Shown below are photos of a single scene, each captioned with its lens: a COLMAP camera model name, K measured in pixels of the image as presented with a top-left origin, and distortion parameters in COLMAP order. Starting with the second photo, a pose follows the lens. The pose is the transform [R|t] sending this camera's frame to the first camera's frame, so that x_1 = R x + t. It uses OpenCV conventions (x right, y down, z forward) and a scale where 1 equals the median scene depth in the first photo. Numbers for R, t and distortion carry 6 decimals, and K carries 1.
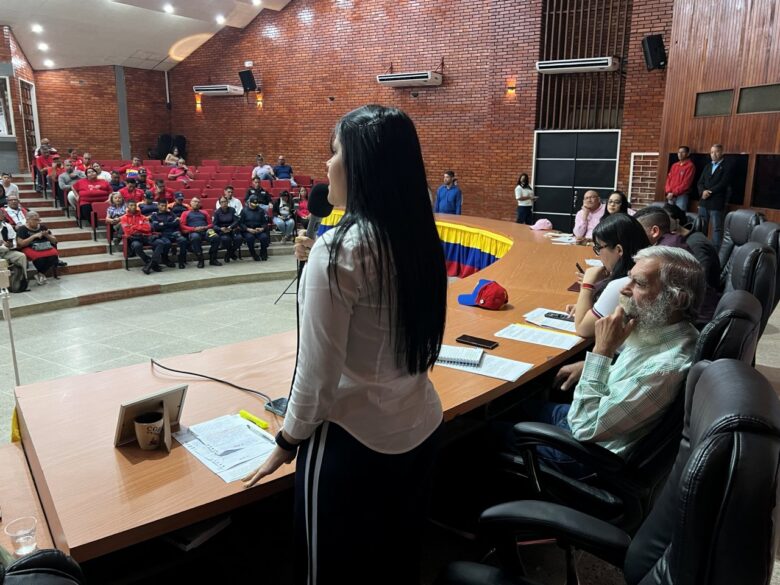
lens RADIAL K [[616.5, 0, 401.0], [0, 616.5, 291.4], [0, 0, 1]] dist [0.015791, -0.005008]
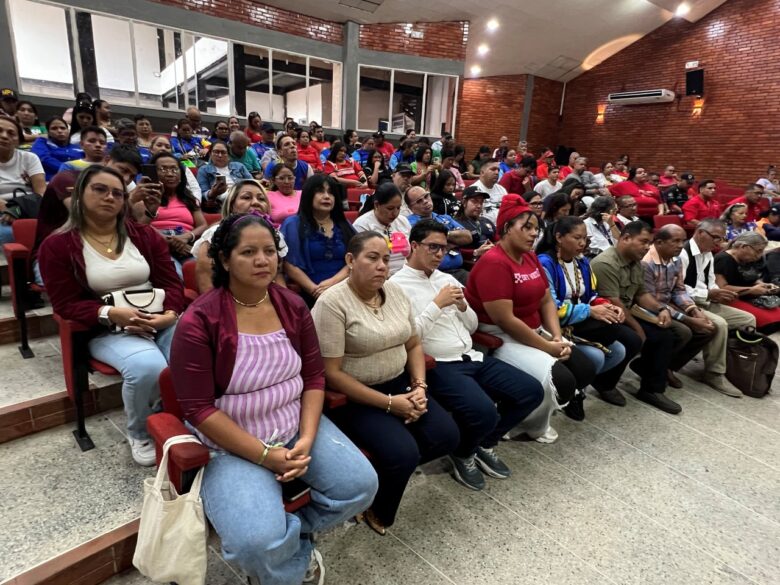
lens RADIAL K [[439.8, 0, 390.0], [0, 439.8, 292.5], [0, 0, 1]] dist [-0.002763, 0.000202]
pose [[0.918731, 0.143391, -0.367929, -0.374753], [-0.131927, 0.989661, 0.056269, -0.028995], [0.372193, -0.003156, 0.928150, 0.274106]]
